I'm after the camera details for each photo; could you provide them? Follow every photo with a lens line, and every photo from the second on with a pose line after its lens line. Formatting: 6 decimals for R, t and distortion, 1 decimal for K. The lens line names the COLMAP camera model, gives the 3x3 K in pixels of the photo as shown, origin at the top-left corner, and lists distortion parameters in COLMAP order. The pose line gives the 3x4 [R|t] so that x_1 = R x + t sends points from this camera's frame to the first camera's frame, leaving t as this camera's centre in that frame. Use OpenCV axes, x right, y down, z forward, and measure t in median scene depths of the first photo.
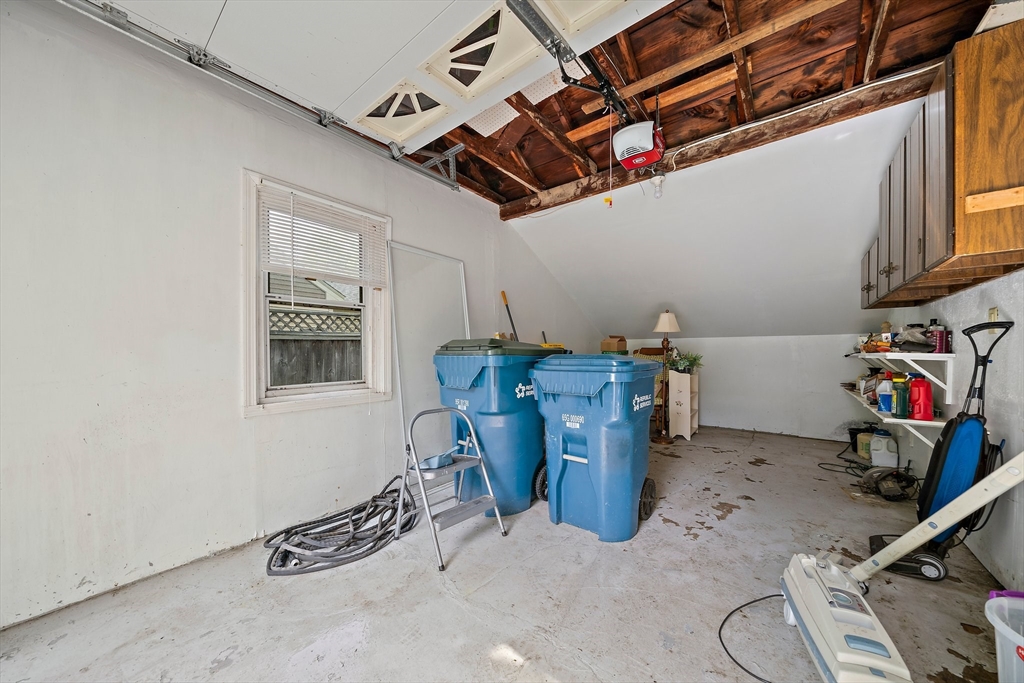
lens RADIAL K [[354.6, 0, 514.6], [0, 354.6, 355.6], [0, 0, 1]] dist [-0.001521, -0.000131]
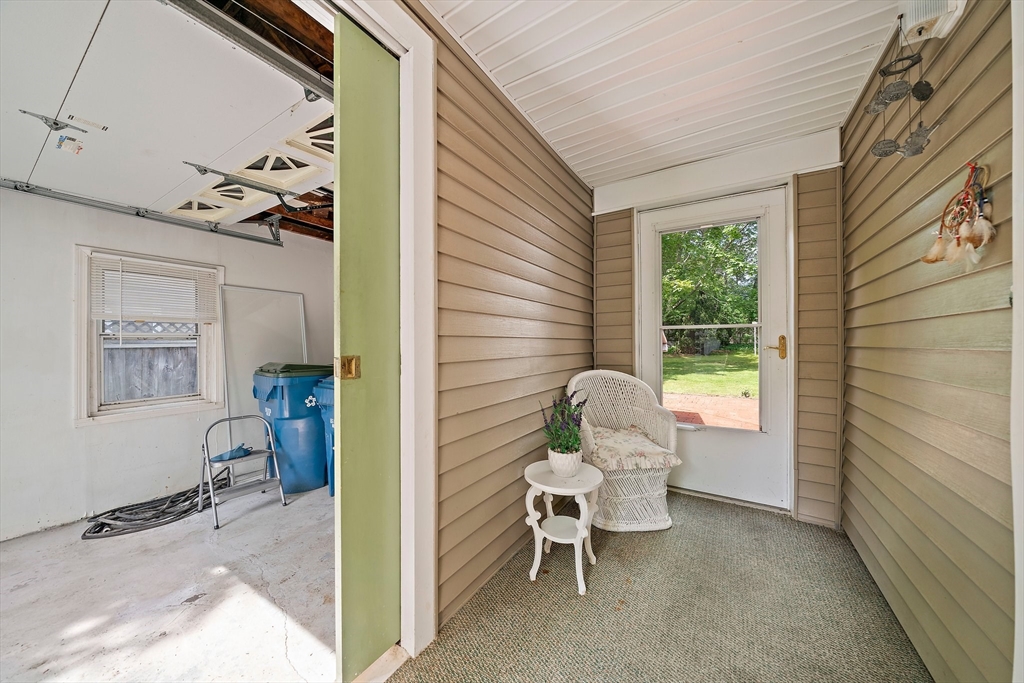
lens RADIAL K [[350.9, 0, 512.0], [0, 350.9, 341.5], [0, 0, 1]] dist [0.000400, 0.000254]
pose [[0.993988, 0.000366, 0.109488, 0.735088], [0.000644, 0.999958, -0.009185, -0.138063], [-0.109486, 0.009200, 0.993946, -0.510409]]
